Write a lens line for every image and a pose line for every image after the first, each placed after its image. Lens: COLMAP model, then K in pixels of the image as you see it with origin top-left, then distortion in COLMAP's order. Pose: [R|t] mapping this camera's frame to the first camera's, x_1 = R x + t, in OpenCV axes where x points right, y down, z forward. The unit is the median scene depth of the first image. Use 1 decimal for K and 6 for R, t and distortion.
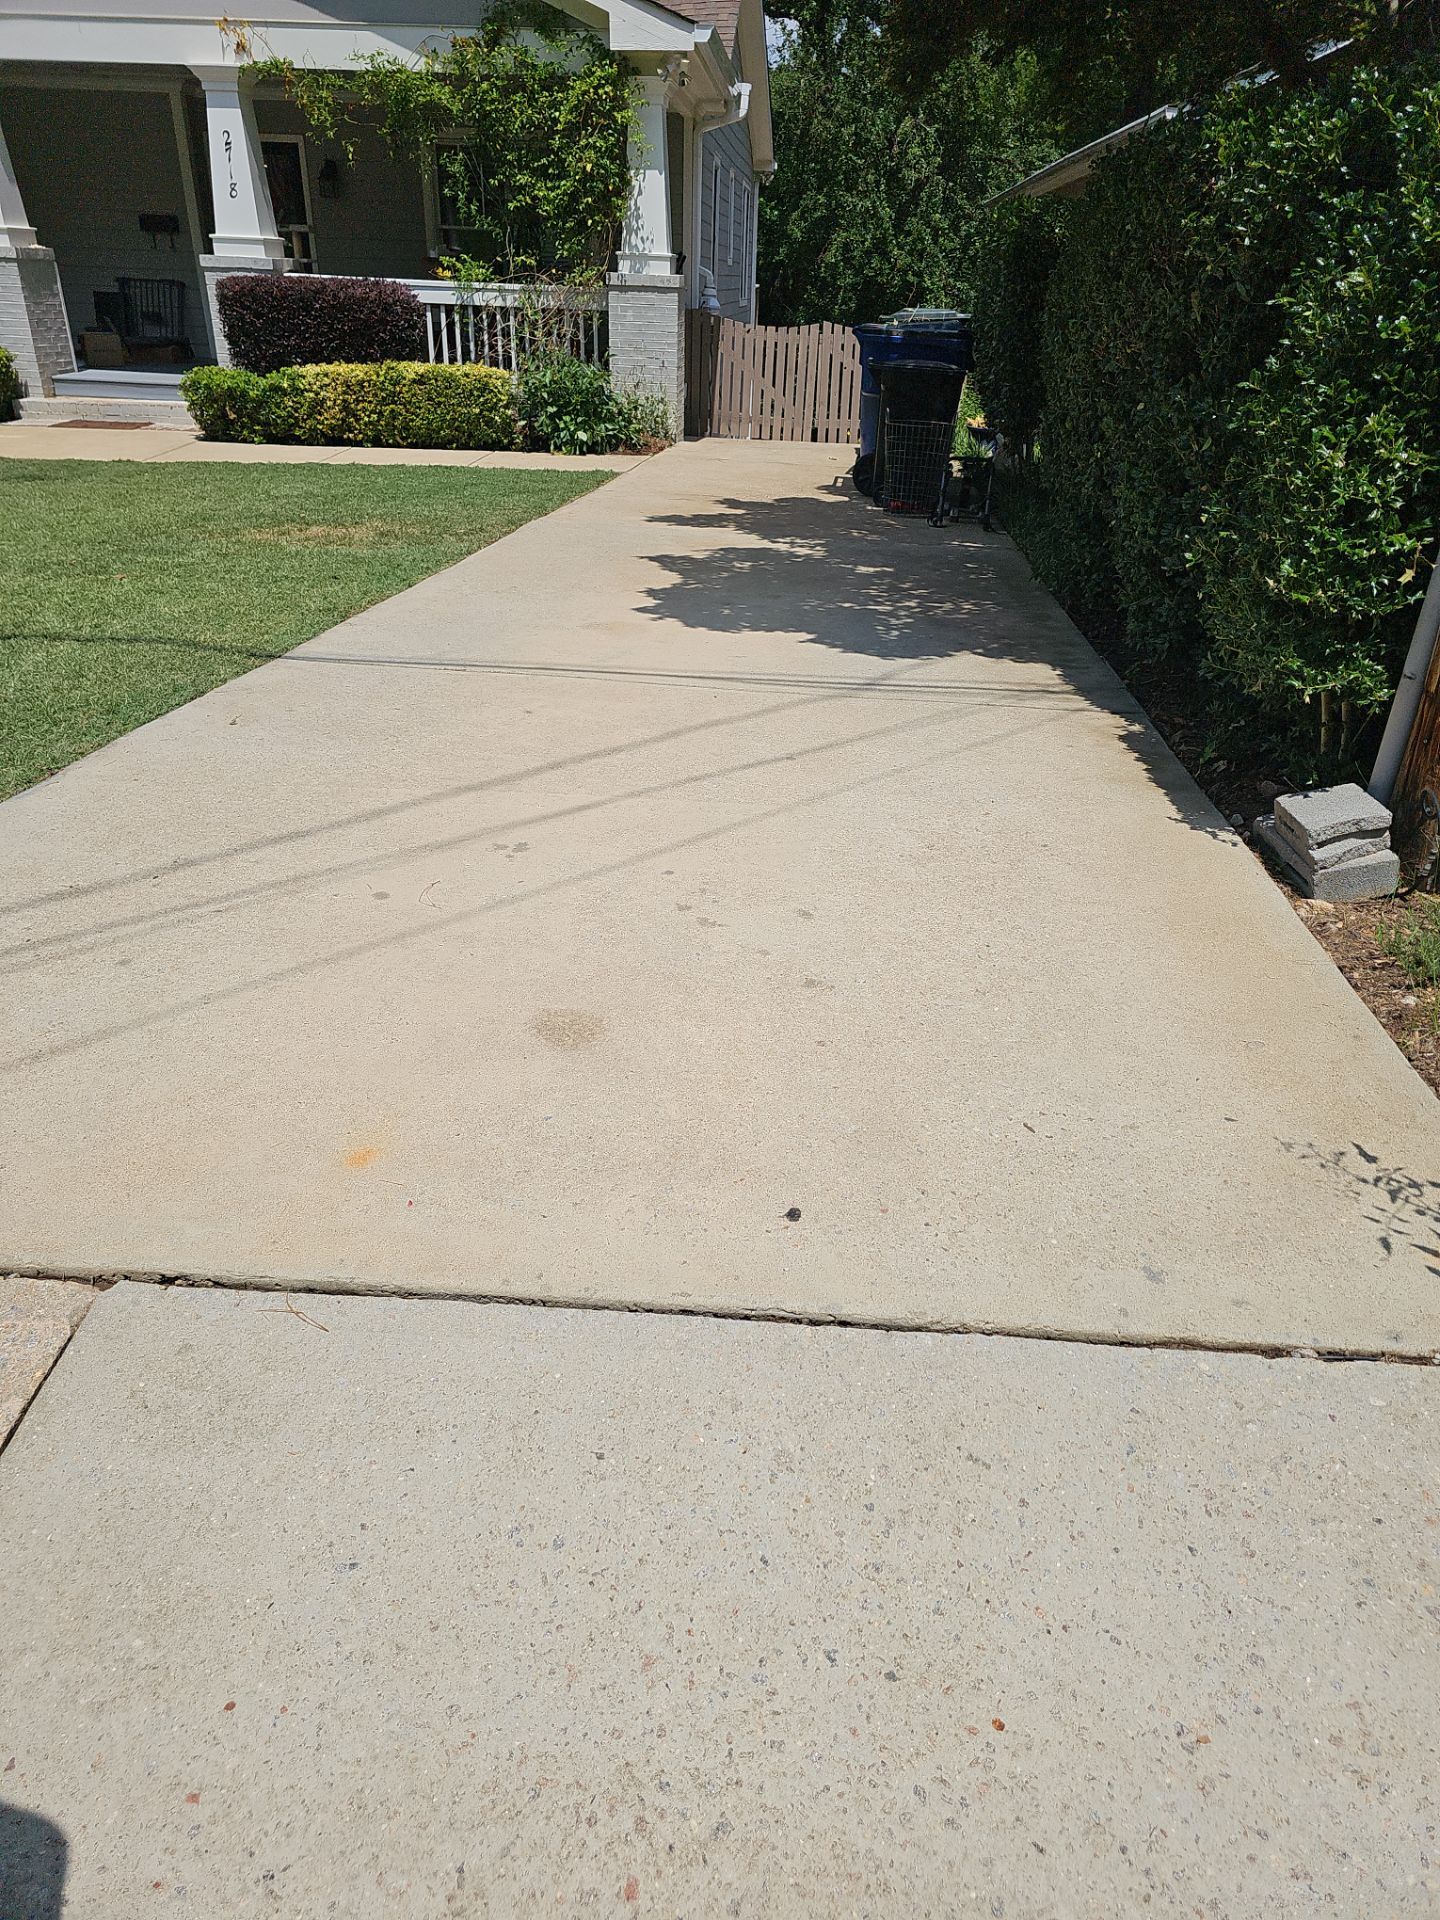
lens RADIAL K [[1260.6, 0, 720.0], [0, 1260.6, 960.0], [0, 0, 1]] dist [0.047410, -0.039597]
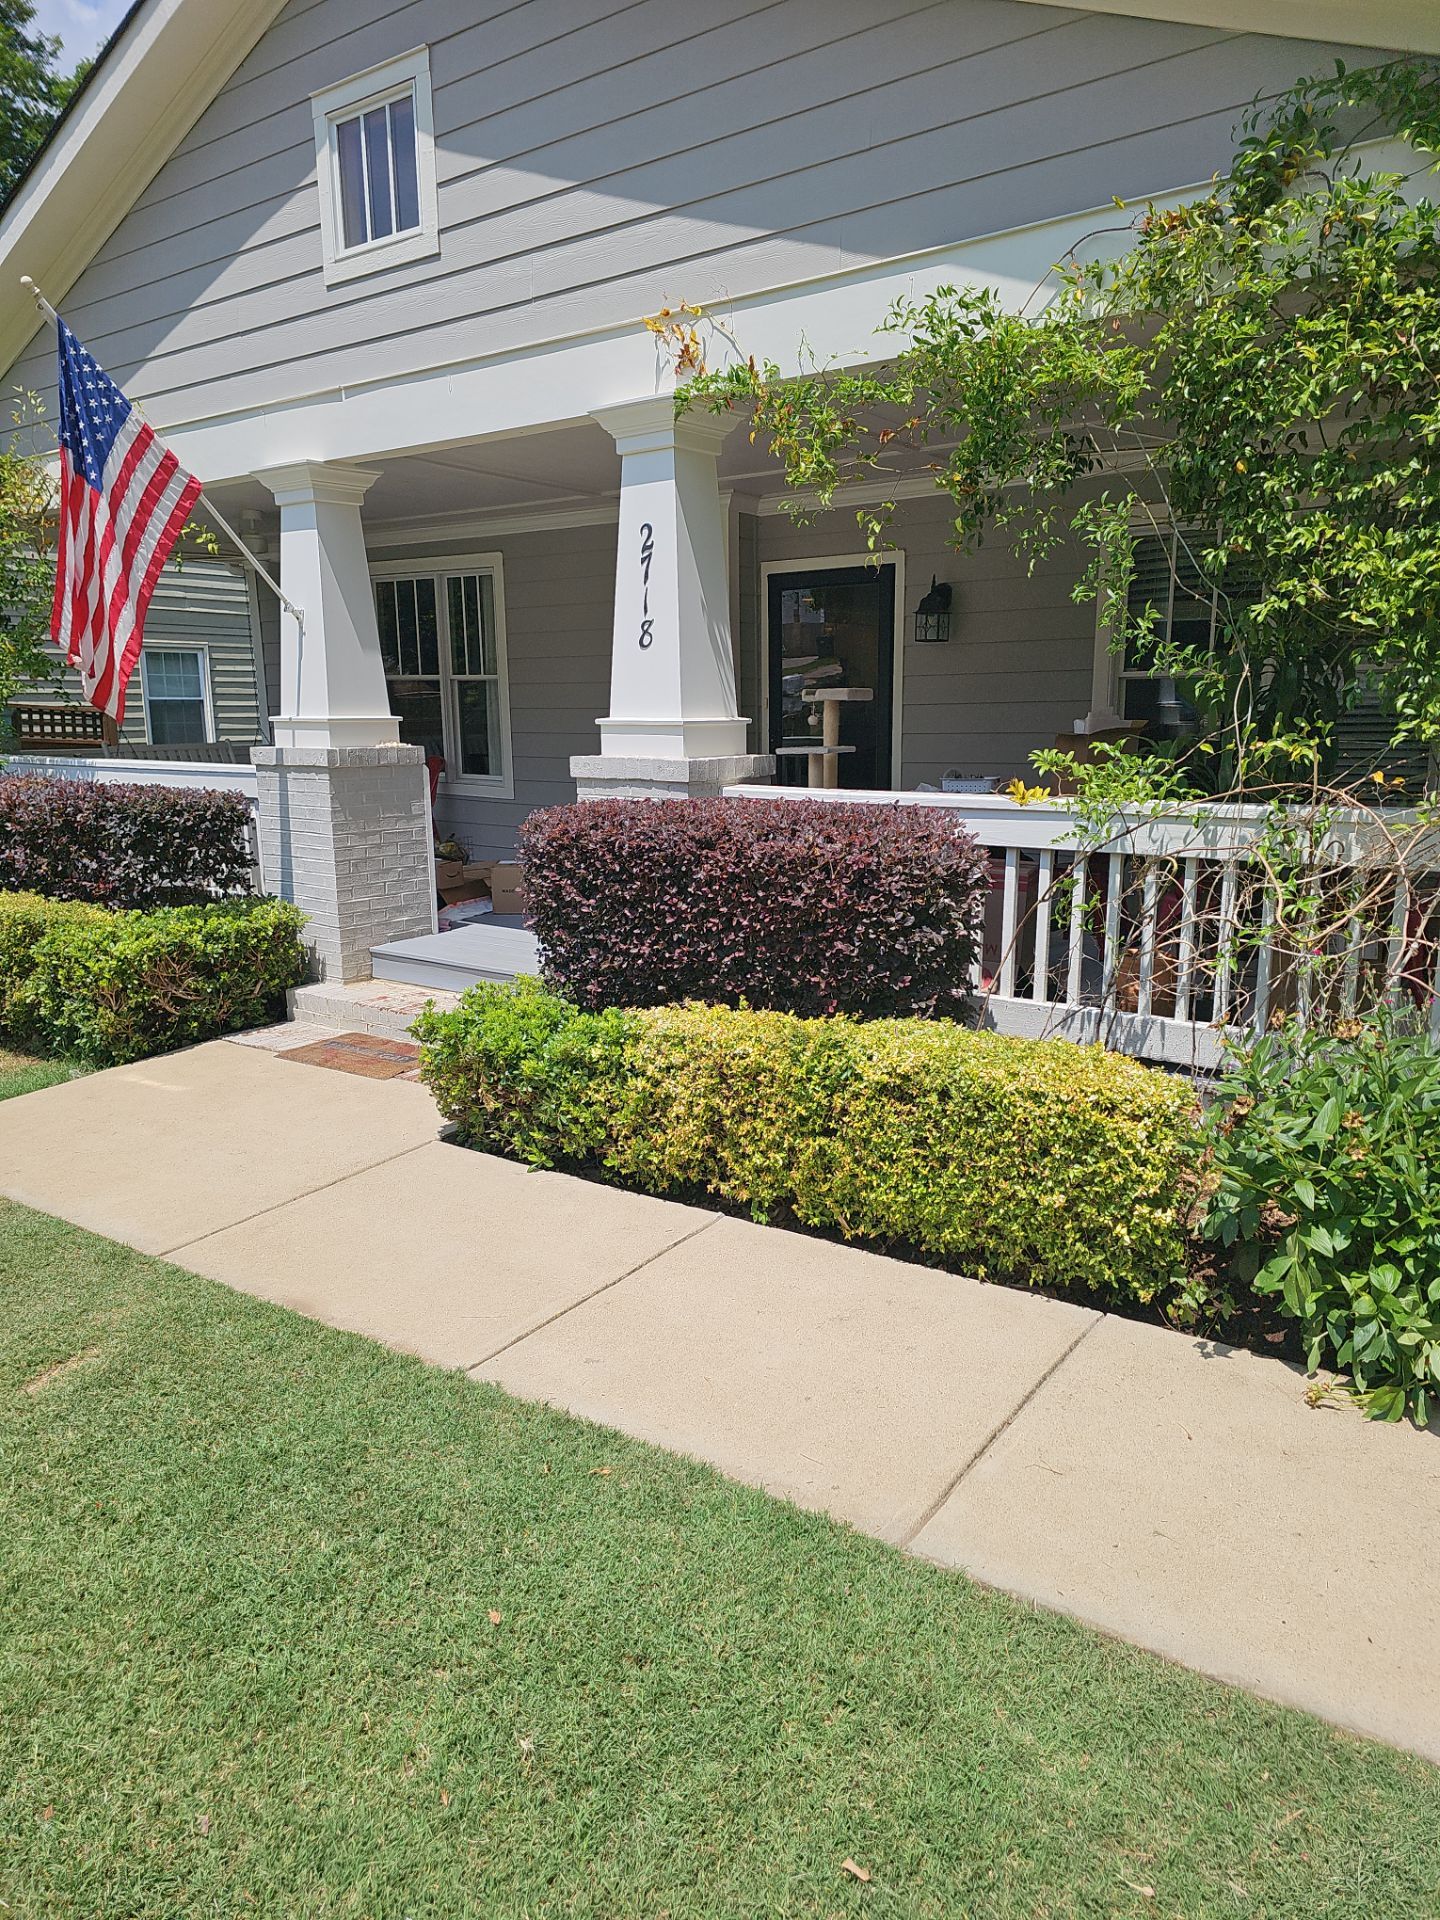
lens RADIAL K [[1200.4, 0, 747.5], [0, 1200.4, 960.2], [0, 0, 1]] dist [0.061873, -0.050009]
pose [[0.852321, 0.067986, -0.518582, -0.105949], [-0.213060, 0.950649, -0.225547, -0.401079], [0.477655, 0.302728, 0.824743, 0.697514]]
